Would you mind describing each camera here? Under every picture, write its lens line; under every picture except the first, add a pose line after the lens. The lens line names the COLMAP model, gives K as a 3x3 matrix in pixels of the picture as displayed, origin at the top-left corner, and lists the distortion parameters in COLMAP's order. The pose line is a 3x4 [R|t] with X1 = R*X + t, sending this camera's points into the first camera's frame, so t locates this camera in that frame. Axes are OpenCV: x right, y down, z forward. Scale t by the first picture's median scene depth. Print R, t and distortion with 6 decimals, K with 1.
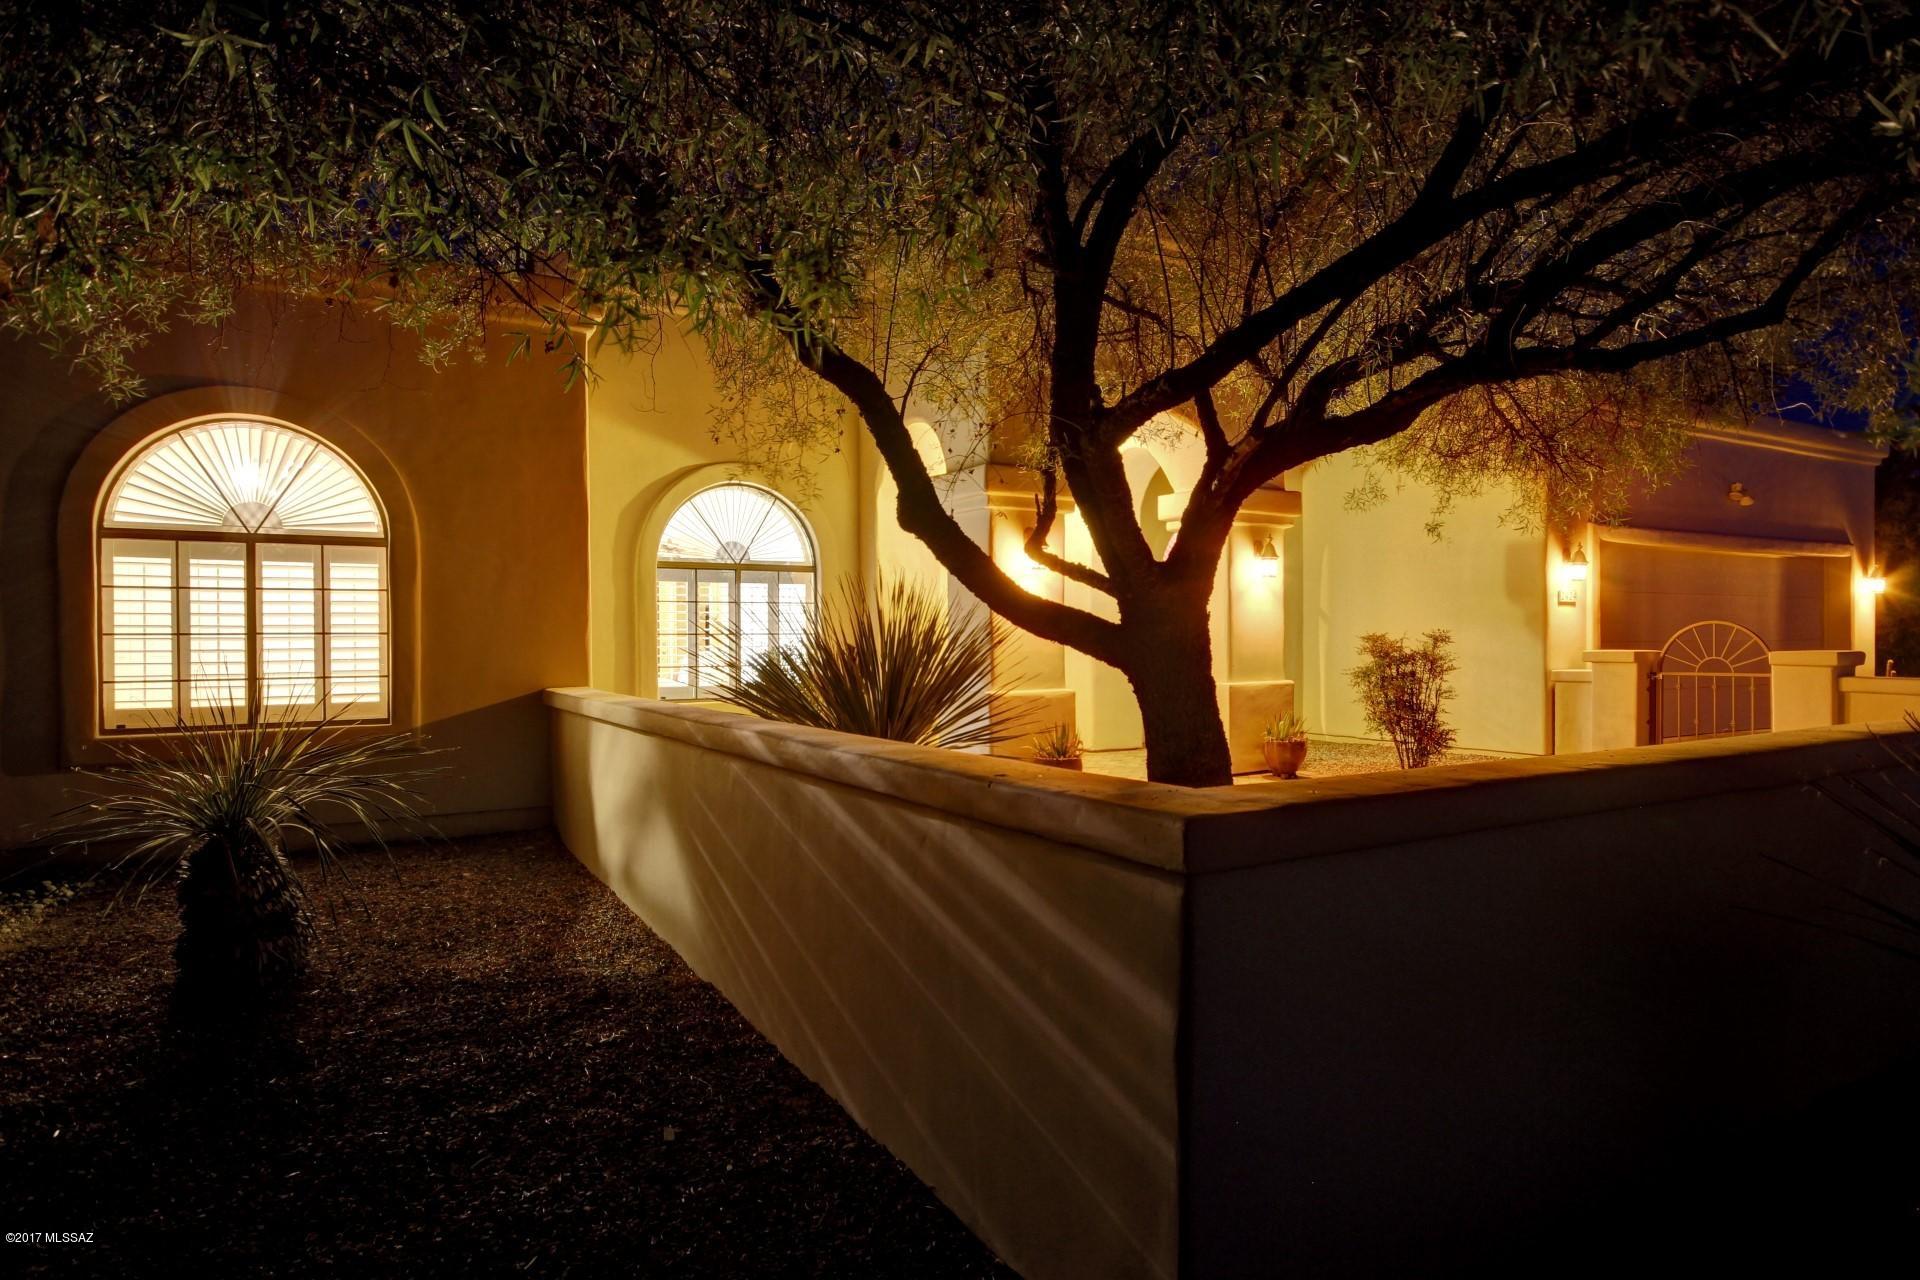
lens RADIAL K [[1081.4, 0, 960.0], [0, 1081.4, 640.0], [0, 0, 1]] dist [-0.000920, 0.000746]
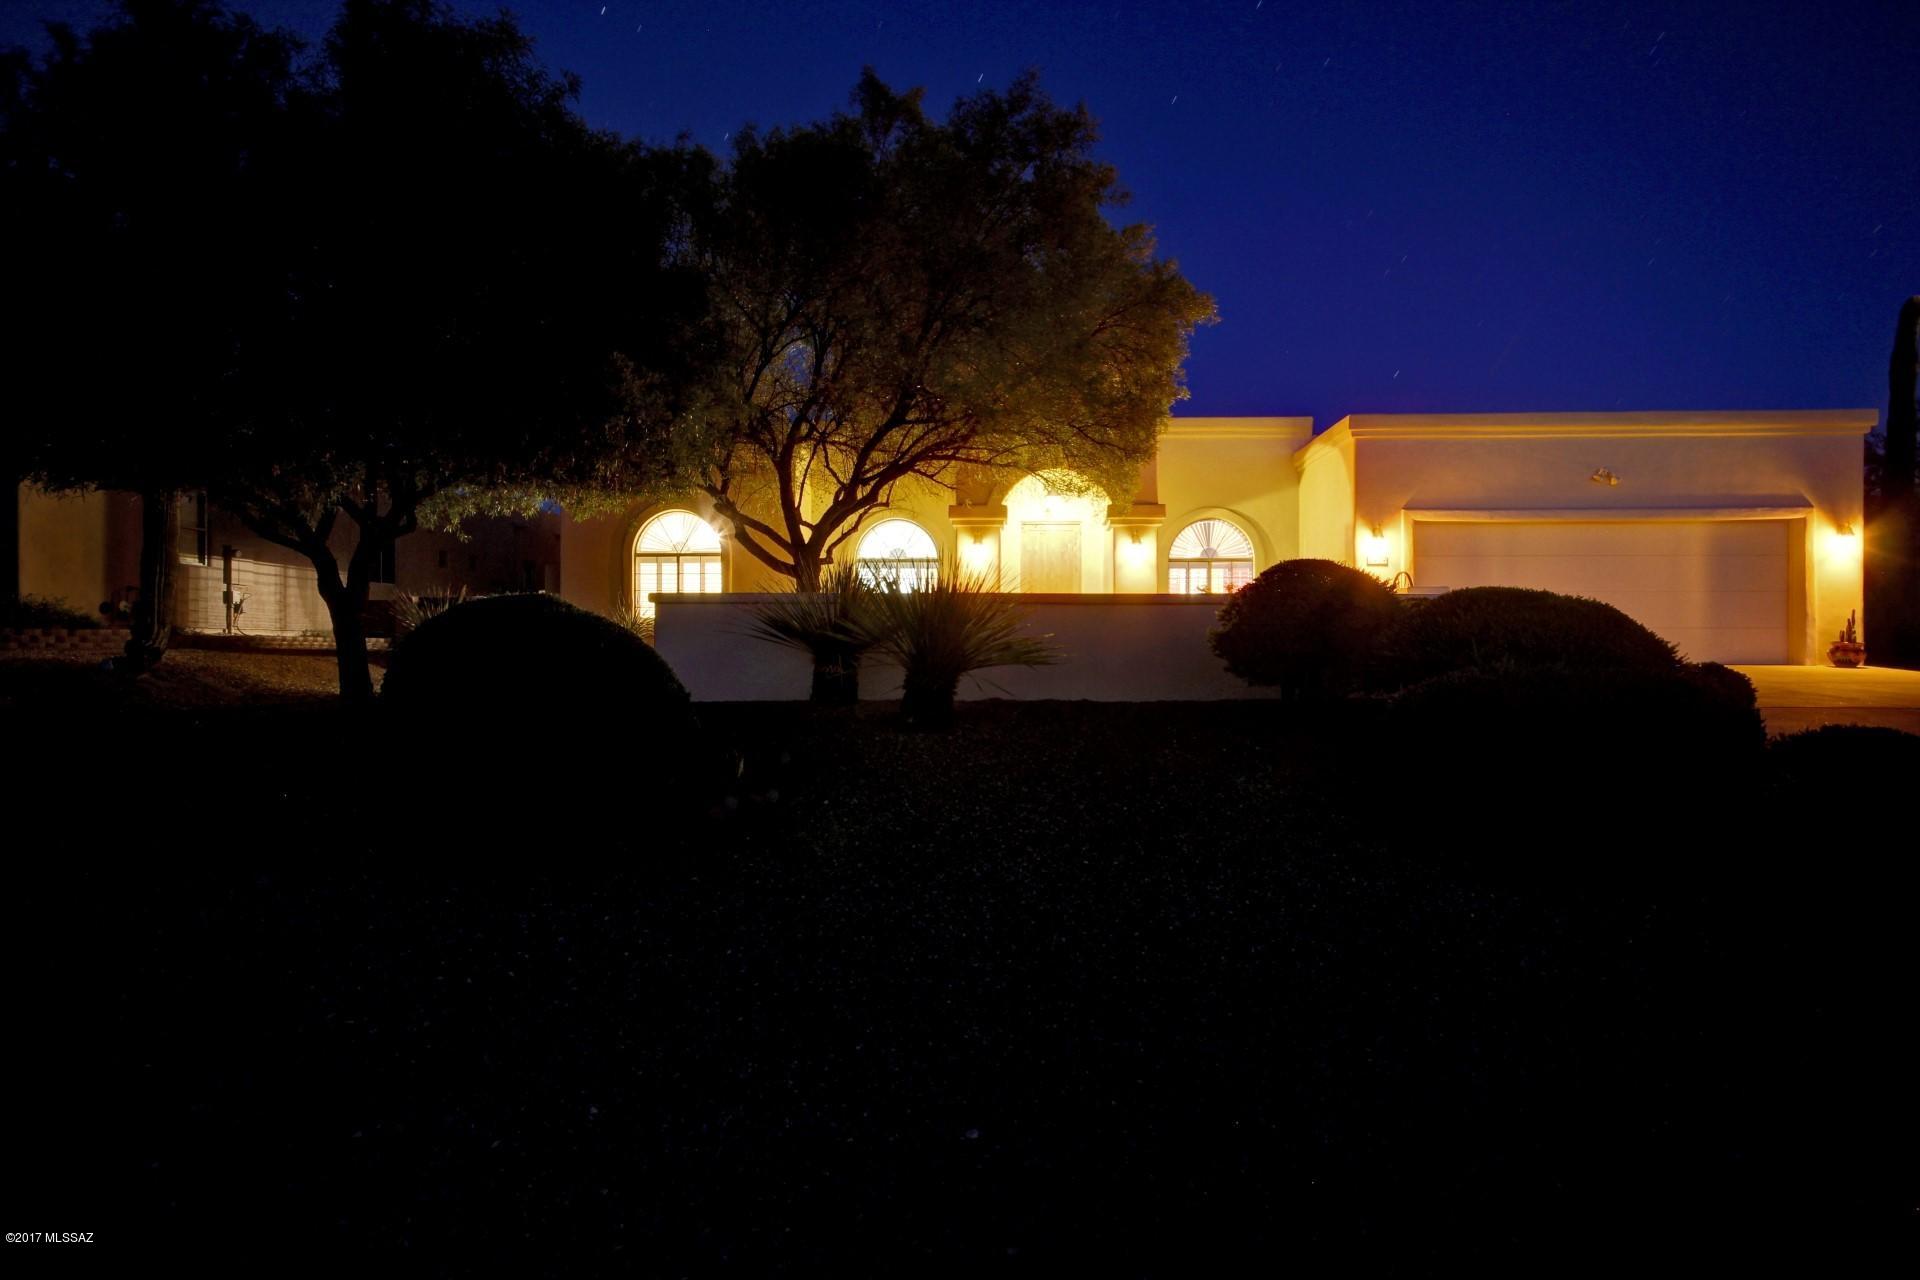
lens RADIAL K [[1081.4, 0, 960.0], [0, 1081.4, 640.0], [0, 0, 1]] dist [-0.000920, 0.000746]
pose [[0.837579, 0.002802, -0.546309, 0.977320], [-0.007033, 0.999959, -0.005654, 0.088985], [0.546271, 0.008578, 0.837565, -0.604691]]
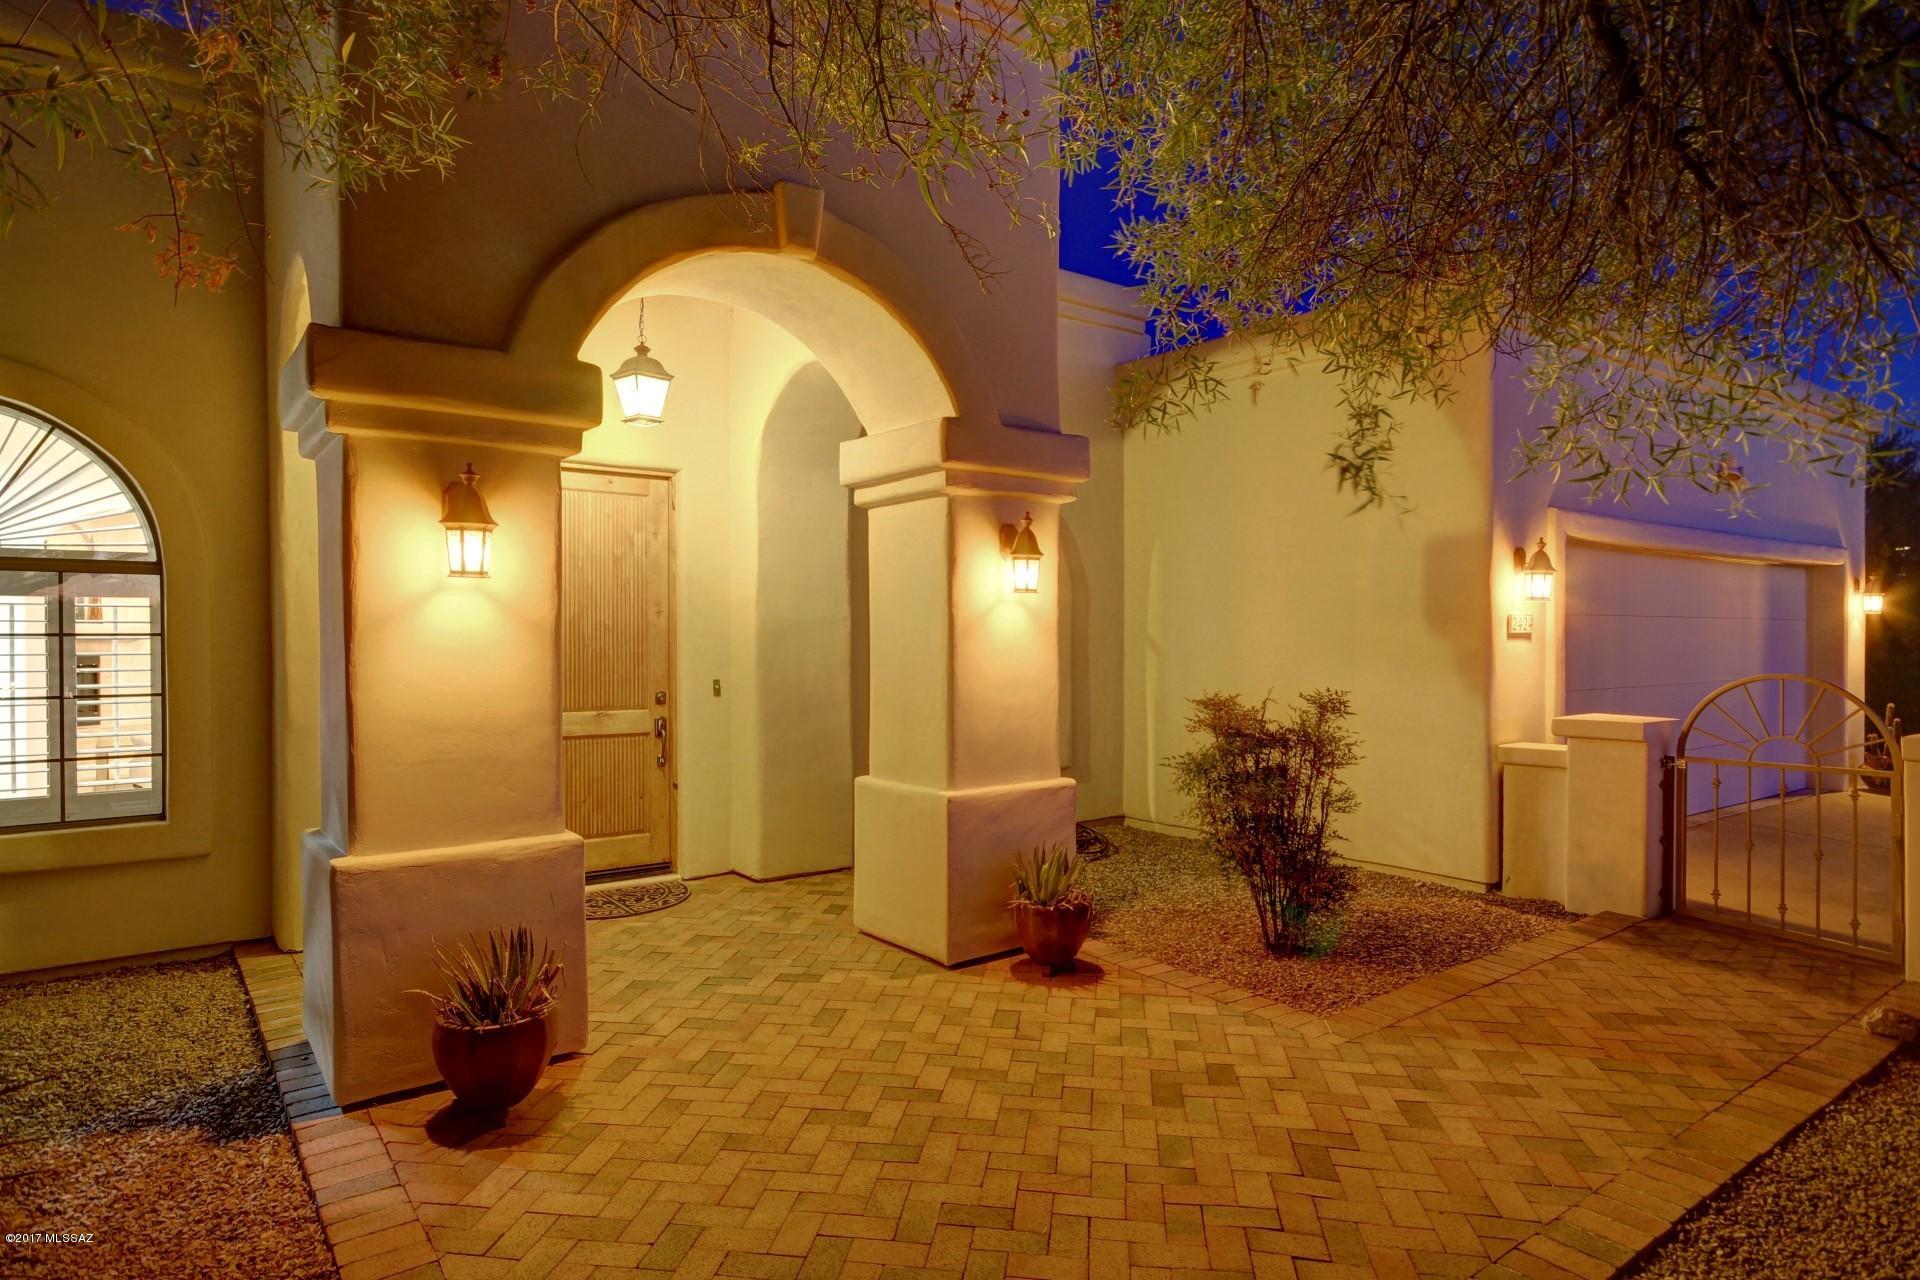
lens RADIAL K [[1081.4, 0, 960.0], [0, 1081.4, 640.0], [0, 0, 1]] dist [-0.000920, 0.000746]
pose [[0.992998, 0.003131, 0.118090, 0.185837], [-0.003638, 0.999985, 0.004078, -0.035998], [-0.118076, -0.004479, 0.992995, 0.462347]]
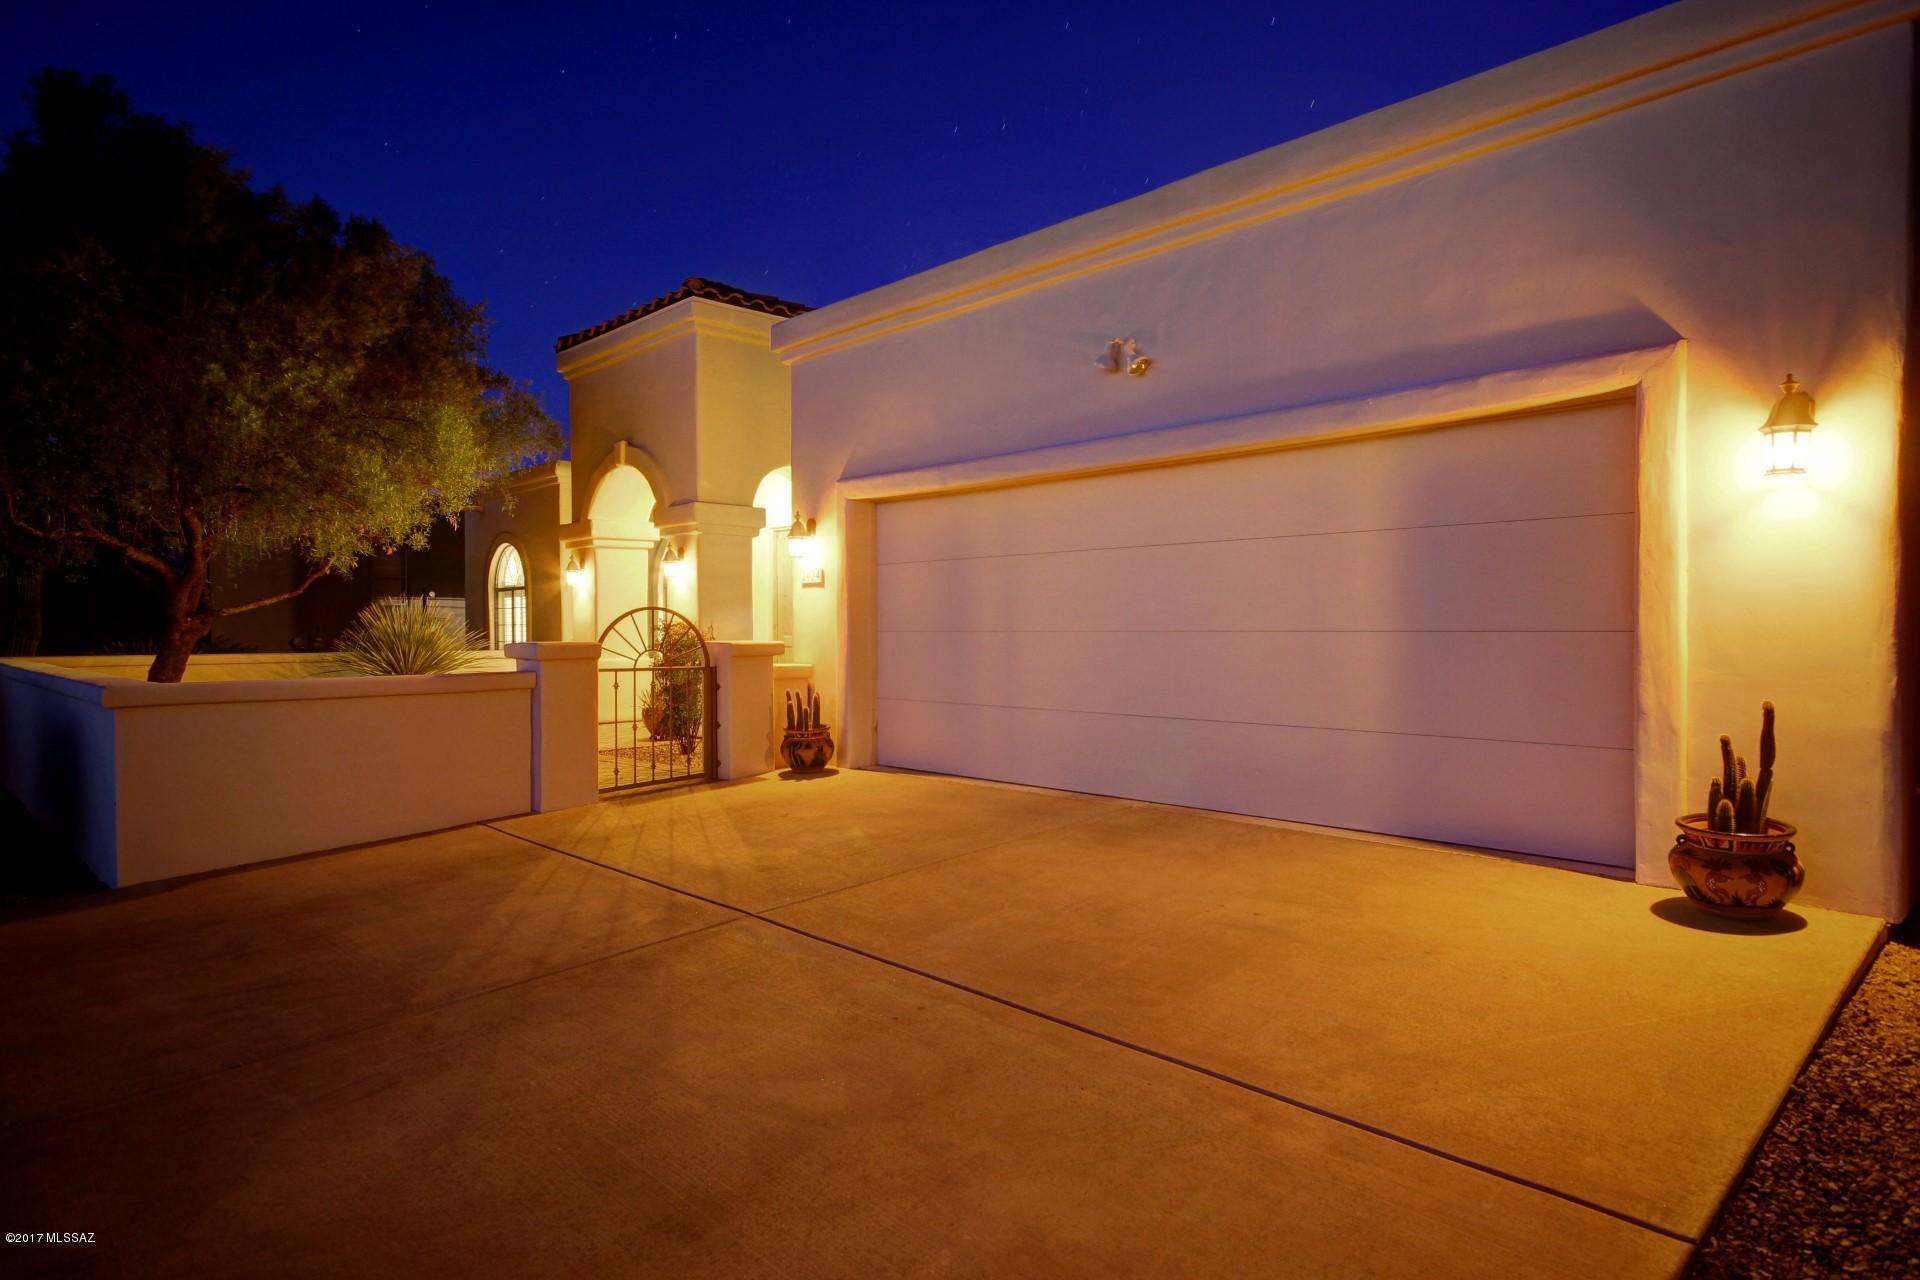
lens RADIAL K [[1081.4, 0, 960.0], [0, 1081.4, 640.0], [0, 0, 1]] dist [-0.000920, 0.000746]
pose [[0.246696, 0.015071, -0.968976, 1.529757], [0.002027, 0.999869, 0.016068, -0.005292], [0.969091, -0.005927, 0.246633, 0.991145]]
